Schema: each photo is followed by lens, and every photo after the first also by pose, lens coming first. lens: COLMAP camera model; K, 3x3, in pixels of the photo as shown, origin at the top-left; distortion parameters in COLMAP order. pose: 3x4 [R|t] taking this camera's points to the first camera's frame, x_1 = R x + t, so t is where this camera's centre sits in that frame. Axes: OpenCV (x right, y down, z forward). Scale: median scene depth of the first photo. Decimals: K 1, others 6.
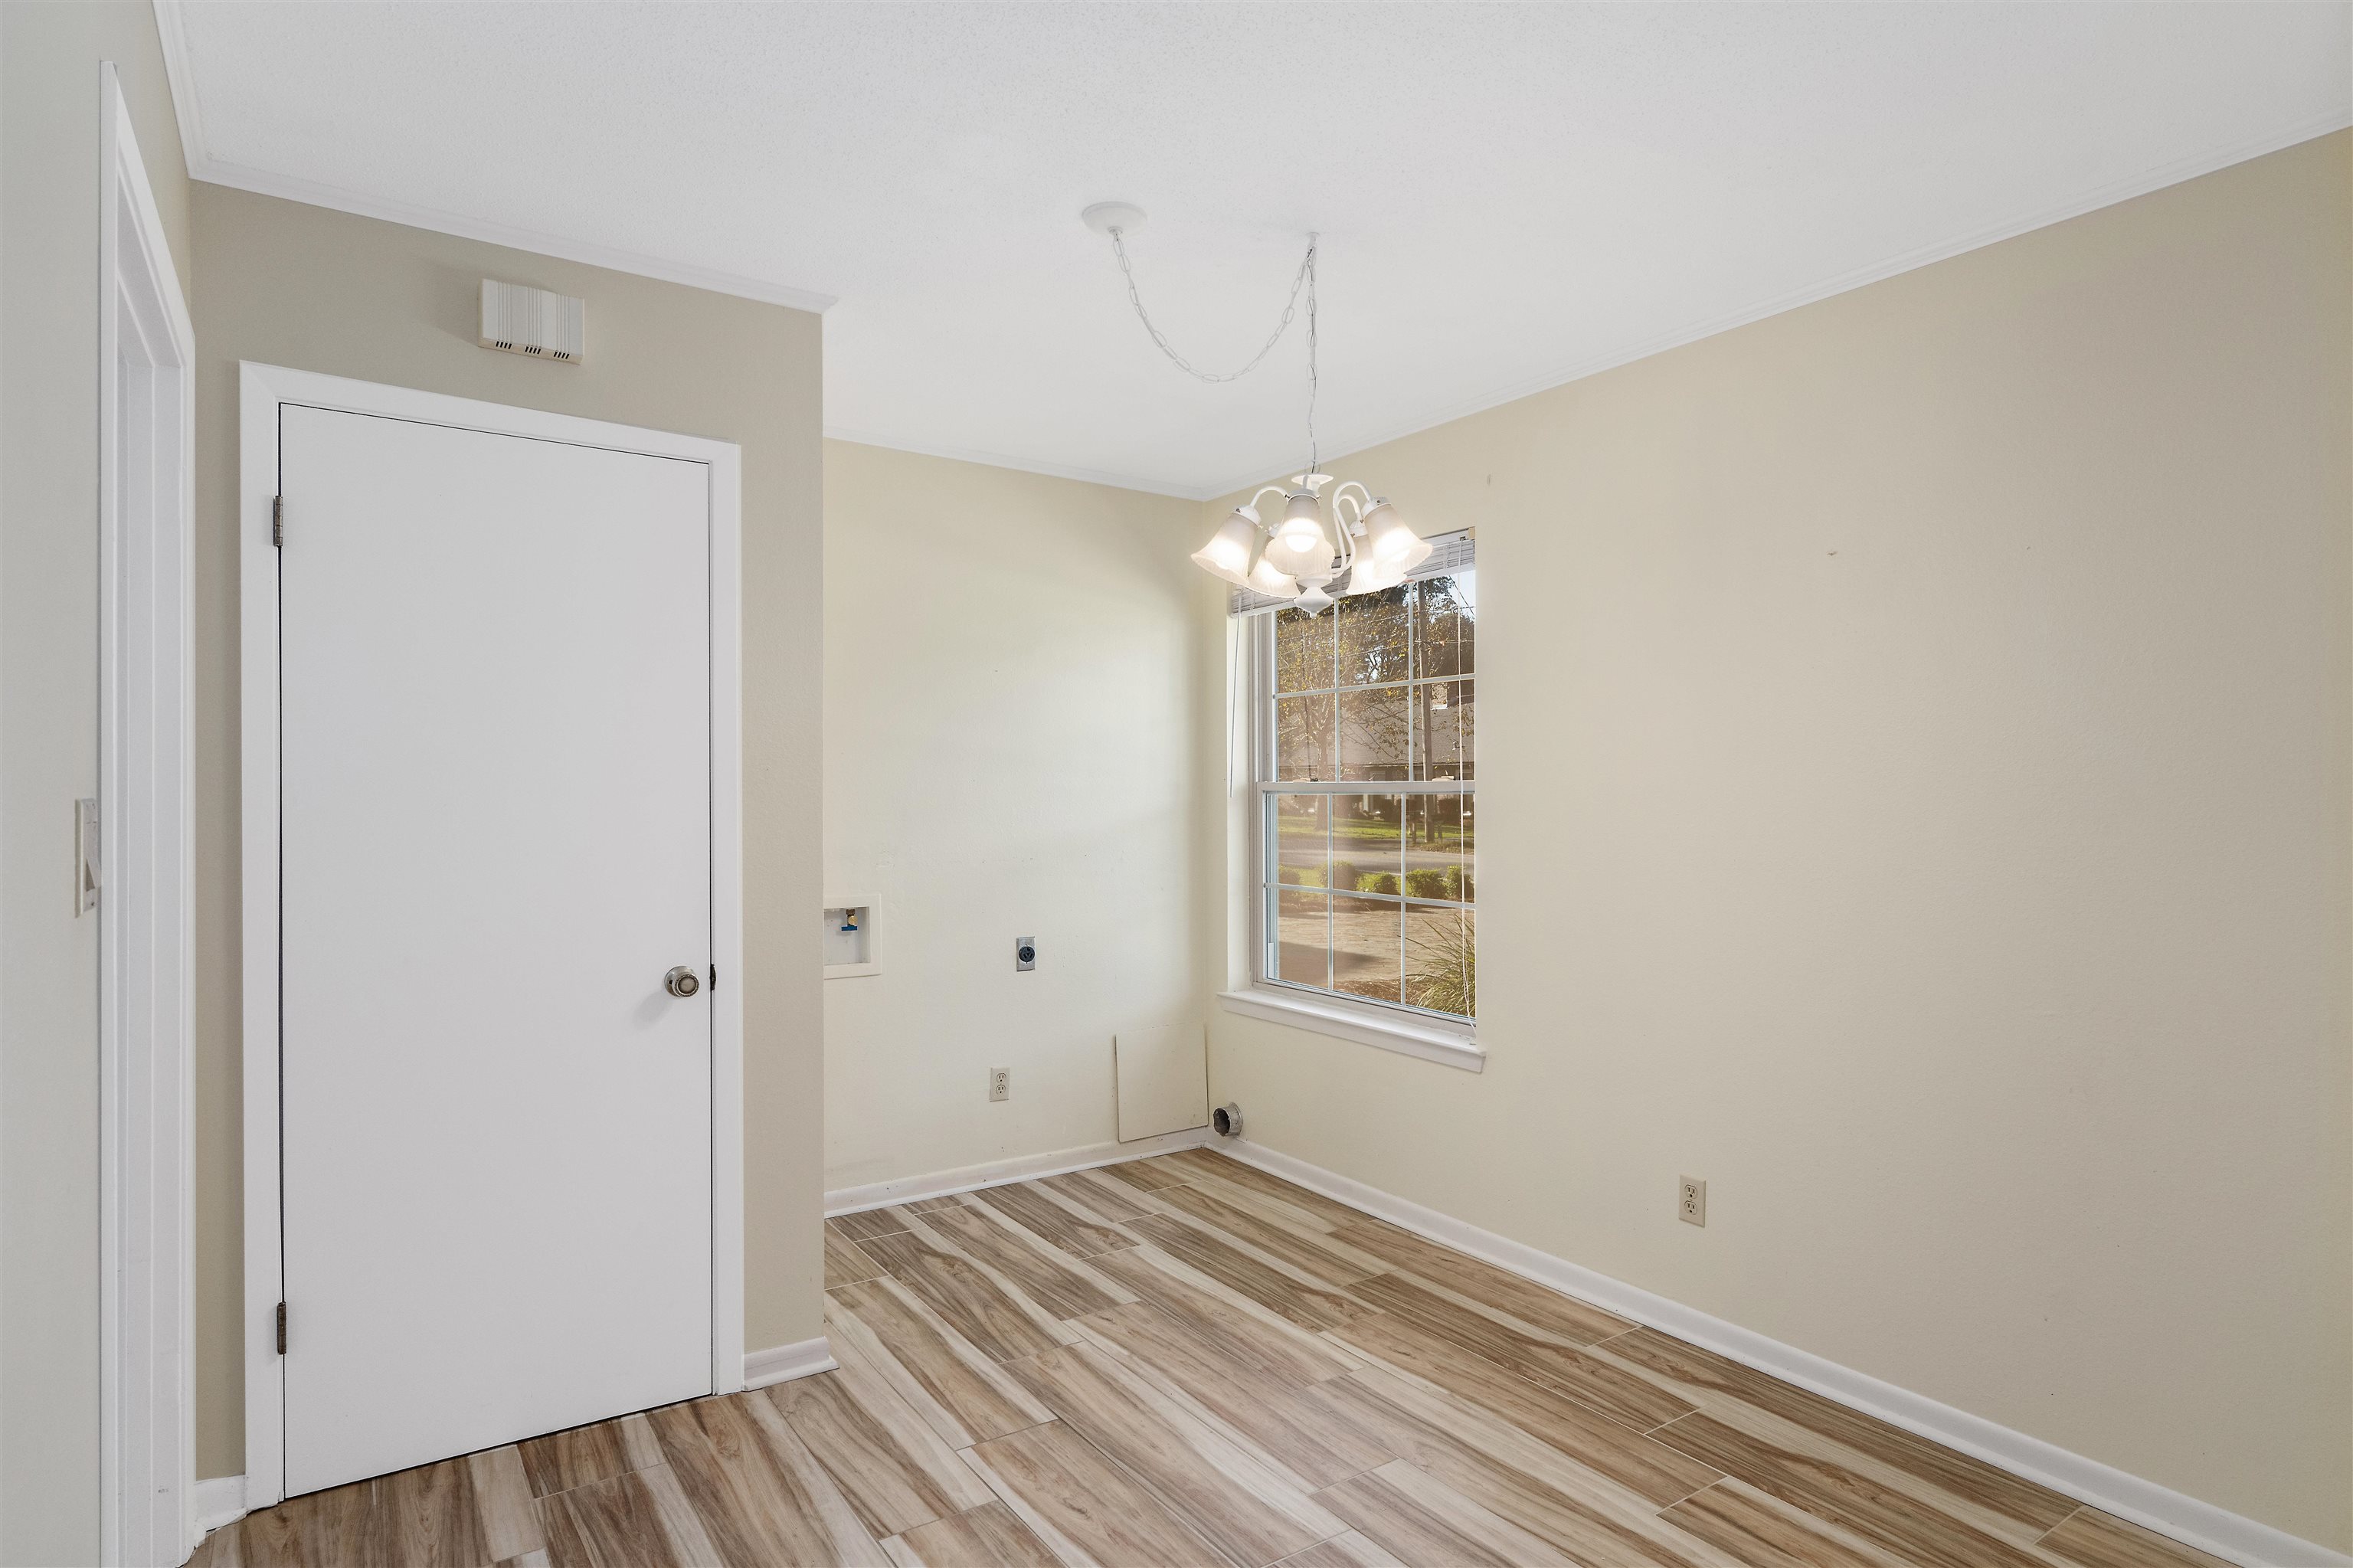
lens RADIAL K [[1280.8, 0, 1176.3], [0, 1280.8, 794.1], [0, 0, 1]] dist [0.000748, 0.000072]
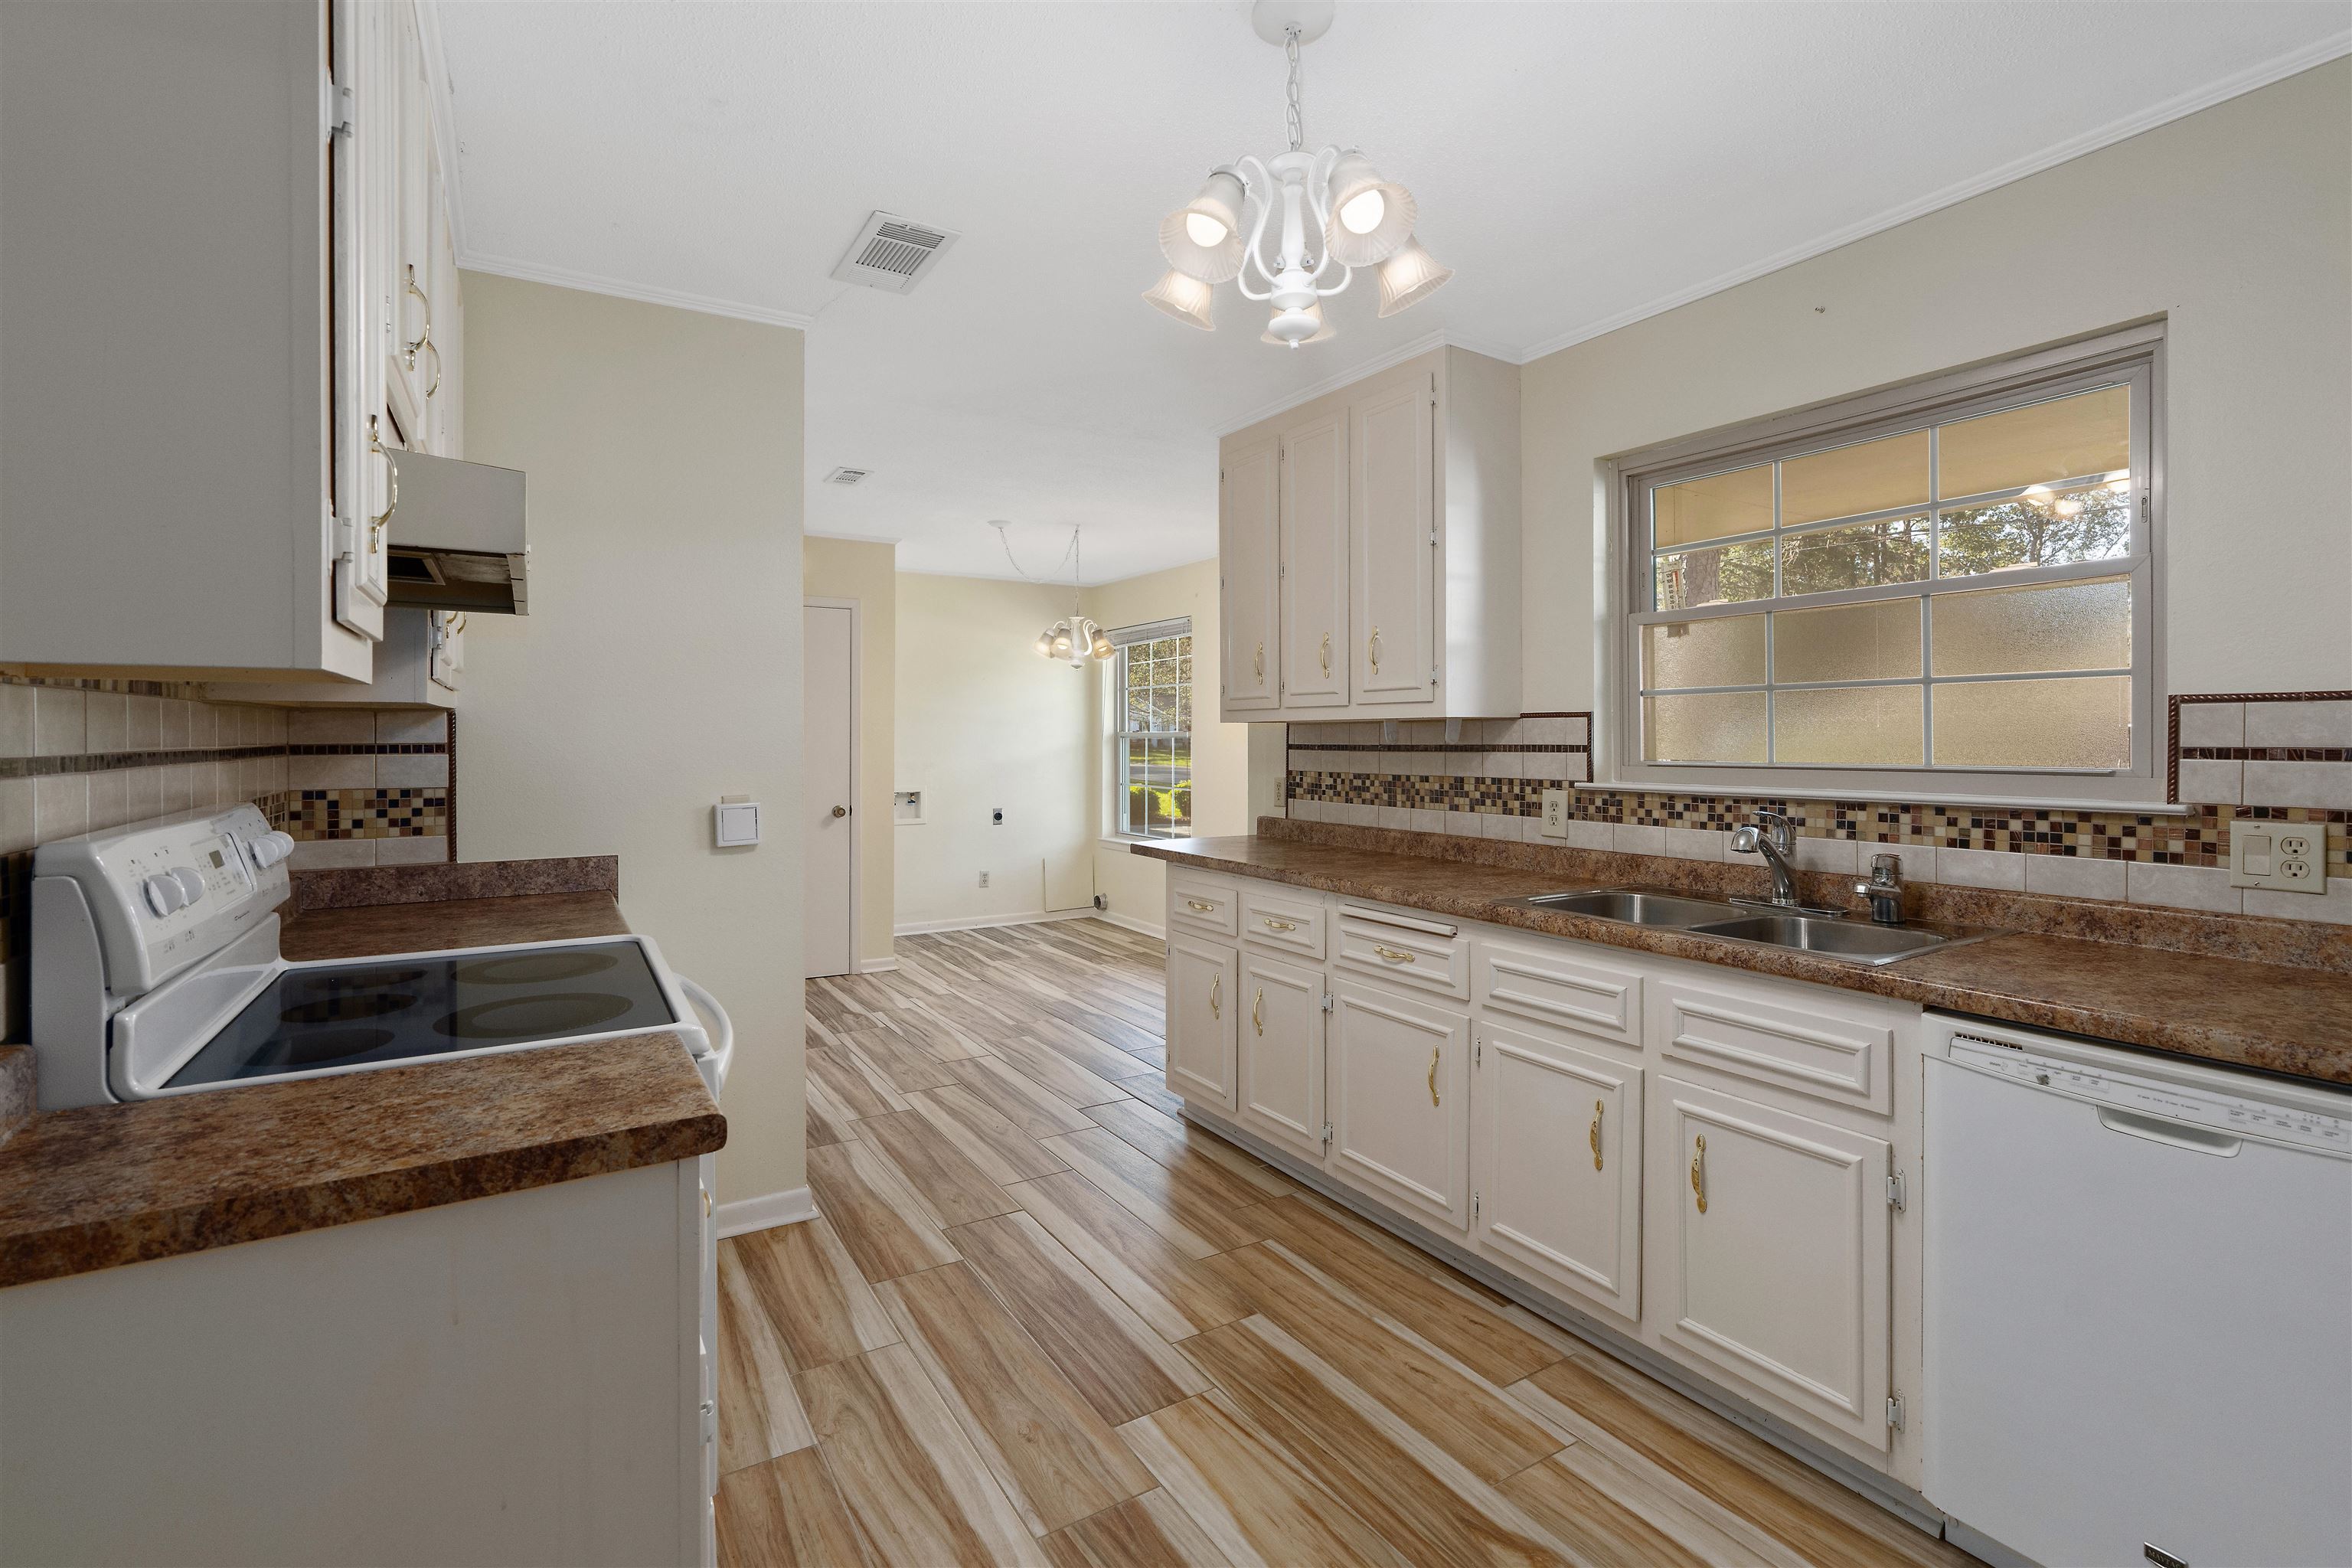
lens RADIAL K [[1065.0, 0, 1185.4], [0, 1065.0, 729.2], [0, 0, 1]] dist [-0.000398, 0.000196]
pose [[0.999581, 0.001745, -0.028909, 0.243889], [-0.001982, 0.999965, -0.008163, -0.001700], [0.028893, 0.008217, 0.999549, -0.733507]]
